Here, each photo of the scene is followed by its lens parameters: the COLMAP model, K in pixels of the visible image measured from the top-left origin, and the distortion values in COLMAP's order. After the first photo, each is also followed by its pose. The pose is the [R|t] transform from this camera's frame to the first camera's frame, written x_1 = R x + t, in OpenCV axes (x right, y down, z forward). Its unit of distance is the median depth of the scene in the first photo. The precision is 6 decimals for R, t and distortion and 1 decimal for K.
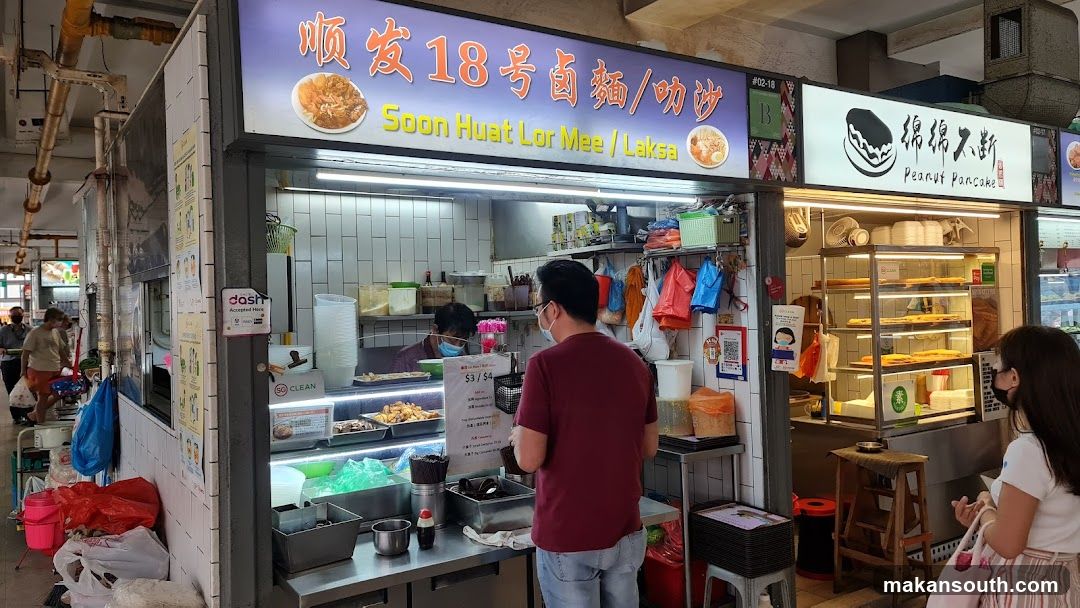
lens RADIAL K [[814.1, 0, 561.7], [0, 814.1, 300.4], [0, 0, 1]] dist [0.004369, -0.006437]
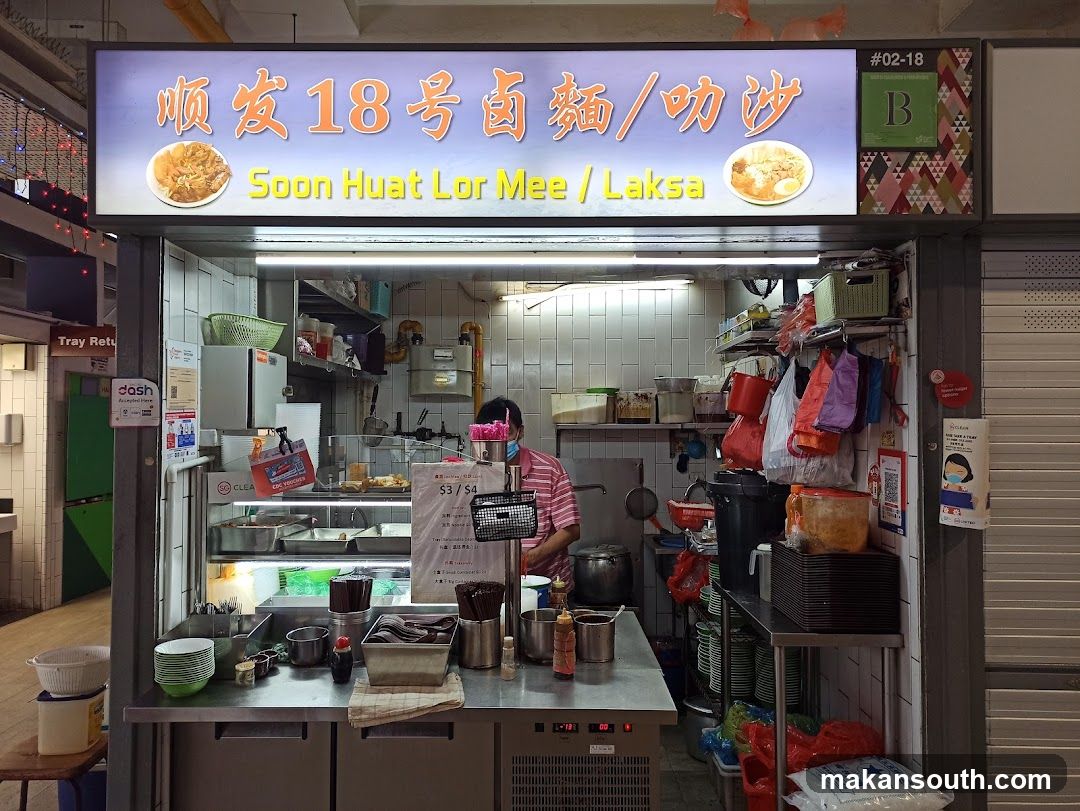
lens RADIAL K [[797.2, 0, 538.0], [0, 797.2, 409.3], [0, 0, 1]] dist [0.032486, -0.033227]
pose [[0.815140, 0.017908, -0.578987, 0.445751], [-0.024625, 0.999690, -0.003748, 0.011078], [0.578741, 0.017312, 0.815328, 0.399902]]
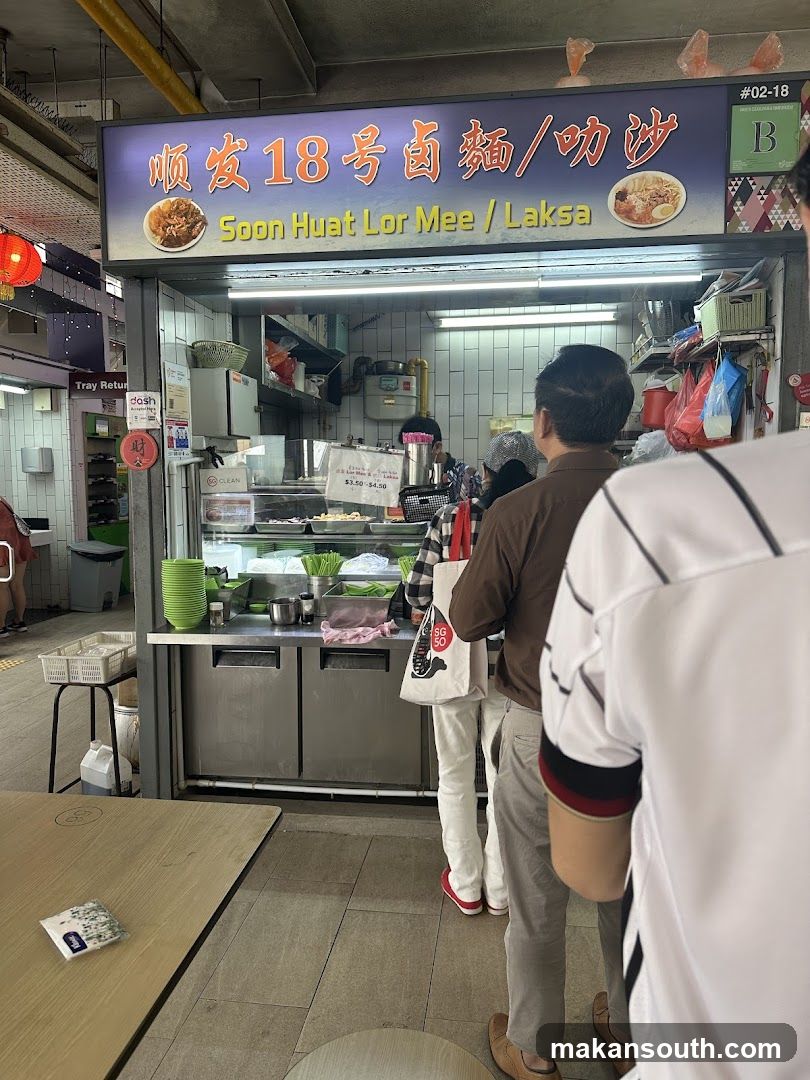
lens RADIAL K [[752.9, 0, 405.3], [0, 752.9, 548.5], [0, 0, 1]] dist [0.015888, -0.038237]
pose [[0.735869, 0.092105, -0.670830, 0.570944], [-0.017110, 0.992919, 0.117559, 0.065475], [0.676907, -0.075030, 0.732234, 0.324118]]
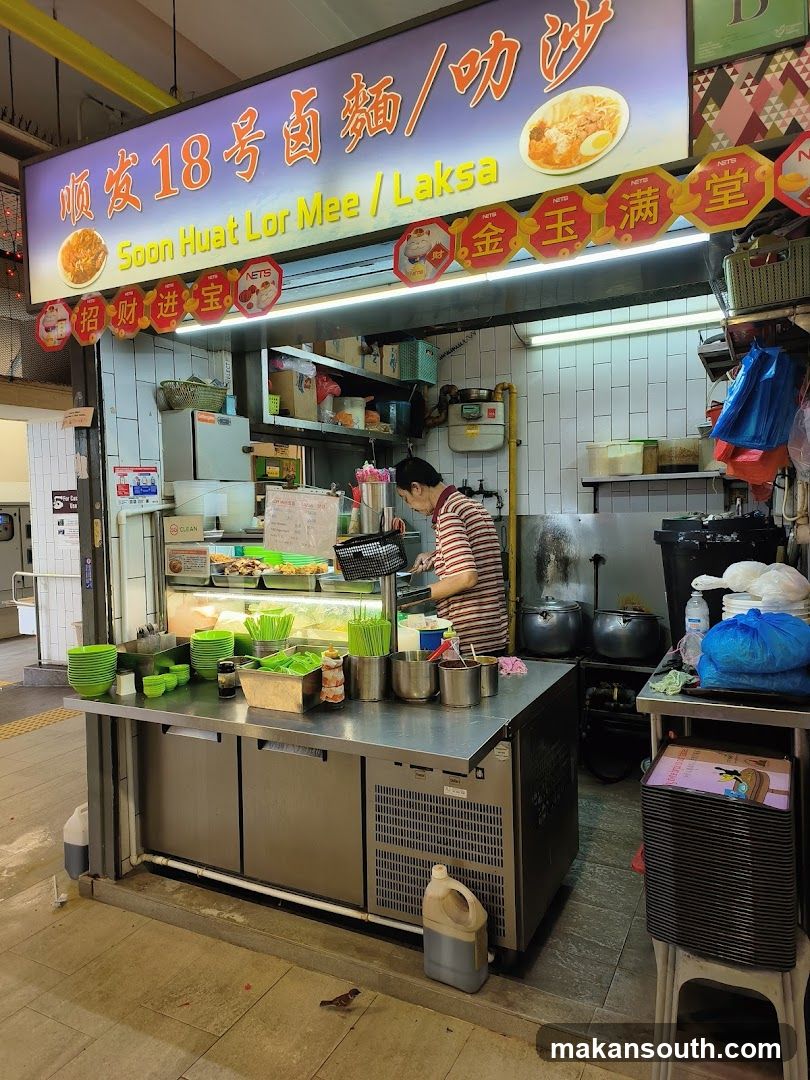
lens RADIAL K [[713.8, 0, 403.0], [0, 713.8, 542.9], [0, 0, 1]] dist [0.052689, -0.050928]
pose [[0.468861, 0.066254, -0.880784, 0.617349], [0.009360, 0.996754, 0.079960, 0.045904], [0.883223, -0.045734, 0.466719, 0.730227]]
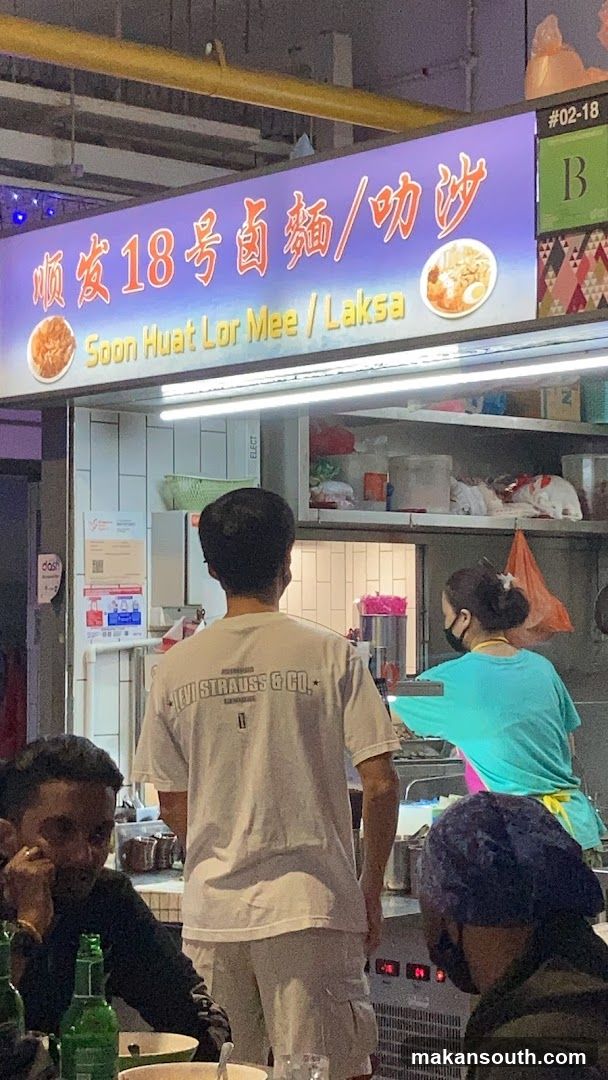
lens RADIAL K [[2312.1, 0, 305.5], [0, 2312.1, 543.9], [0, 0, 1]] dist [-0.061629, 0.000000]
pose [[0.107725, -0.014913, -0.994069, 1.849436], [-0.000557, 0.999886, -0.015060, 0.011305], [0.994181, 0.002176, 0.107704, 0.803858]]
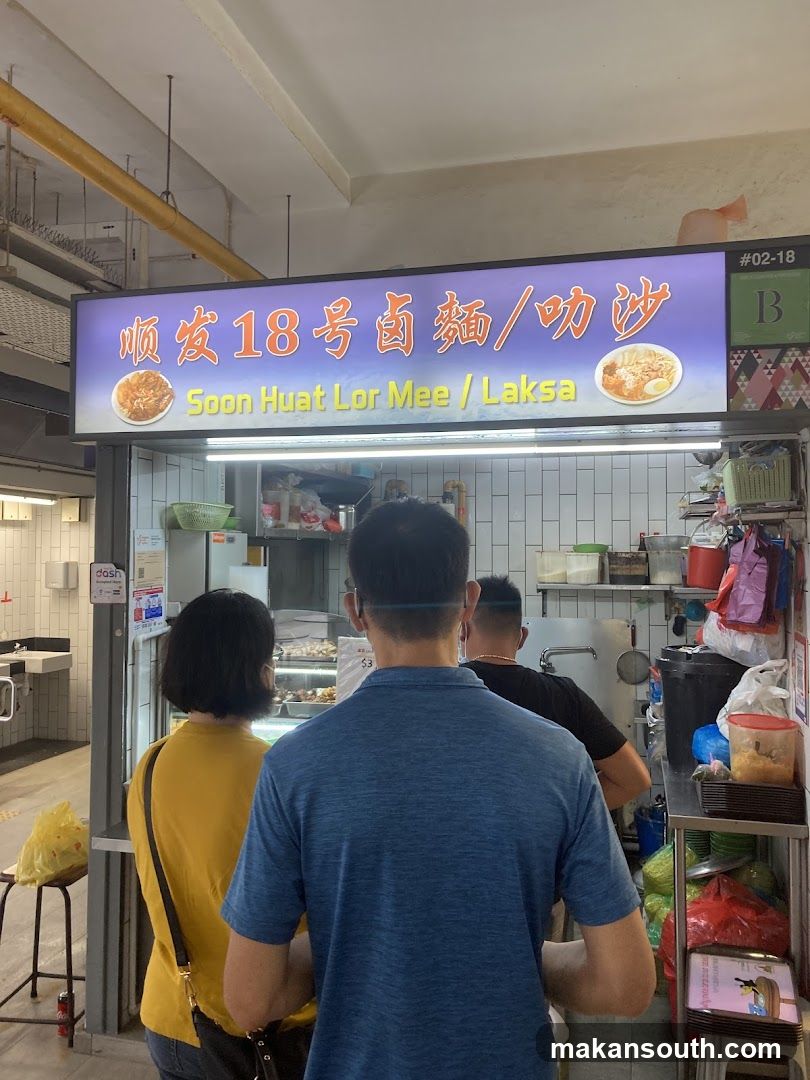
lens RADIAL K [[880.1, 0, 409.6], [0, 880.1, 524.4], [0, 0, 1]] dist [0.020467, -0.087123]
pose [[0.652939, 0.005399, -0.757392, 0.679822], [-0.022618, 0.999668, -0.012372, -0.052031], [0.757073, 0.025209, 0.652844, 0.401531]]
